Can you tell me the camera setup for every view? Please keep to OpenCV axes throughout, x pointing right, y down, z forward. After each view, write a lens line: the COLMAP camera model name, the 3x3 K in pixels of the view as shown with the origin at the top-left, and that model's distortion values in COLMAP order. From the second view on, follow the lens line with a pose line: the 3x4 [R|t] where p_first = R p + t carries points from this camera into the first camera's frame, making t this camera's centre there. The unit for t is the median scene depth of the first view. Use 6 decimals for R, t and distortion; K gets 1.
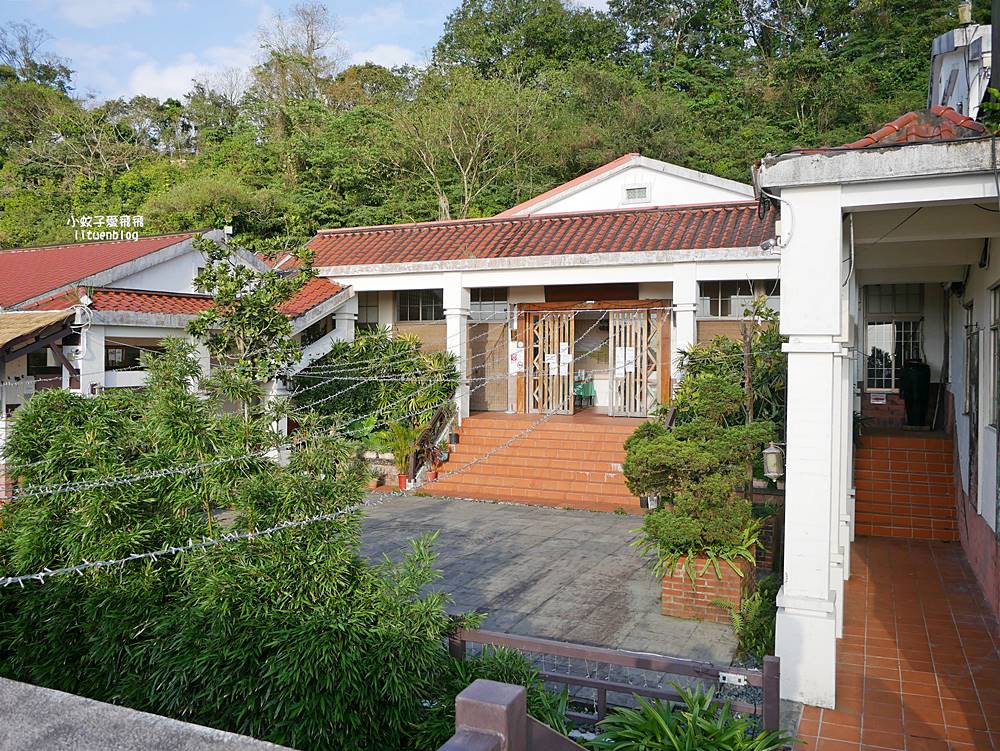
lens RADIAL K [[831.5, 0, 499.1], [0, 831.5, 377.5], [0, 0, 1]] dist [-0.043144, 0.017590]
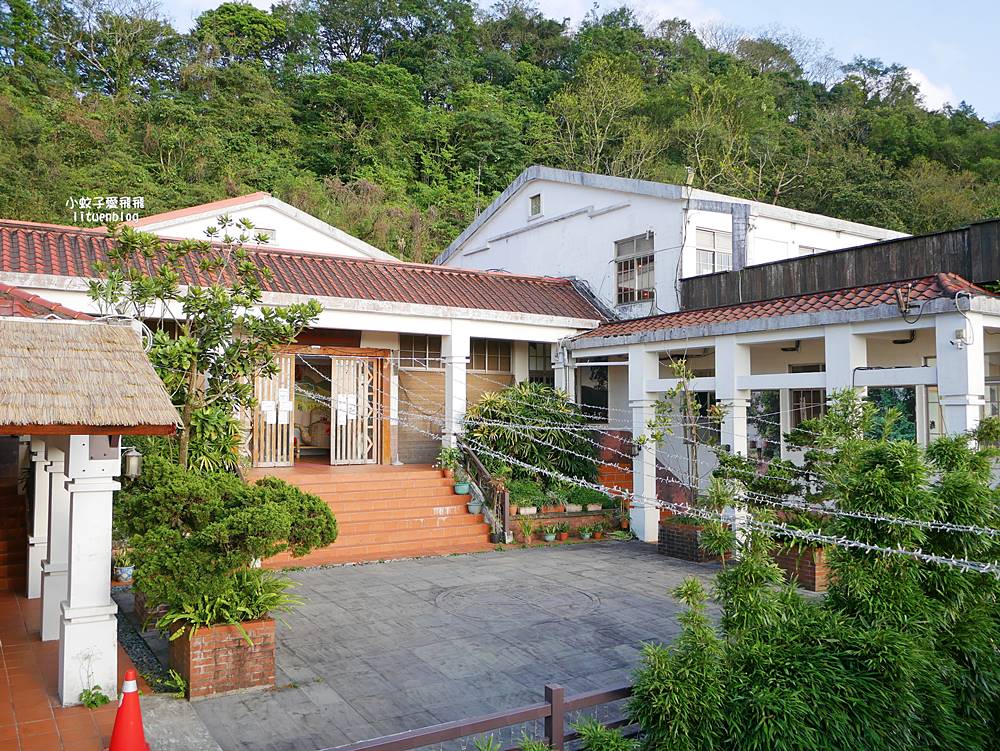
lens RADIAL K [[831.5, 0, 502.9], [0, 831.5, 370.4], [0, 0, 1]] dist [-0.043144, 0.017590]
pose [[0.575115, 0.028807, 0.817565, -0.655503], [0.019071, 0.998636, -0.048603, -0.015443], [-0.817850, 0.043544, 0.573781, 0.323635]]
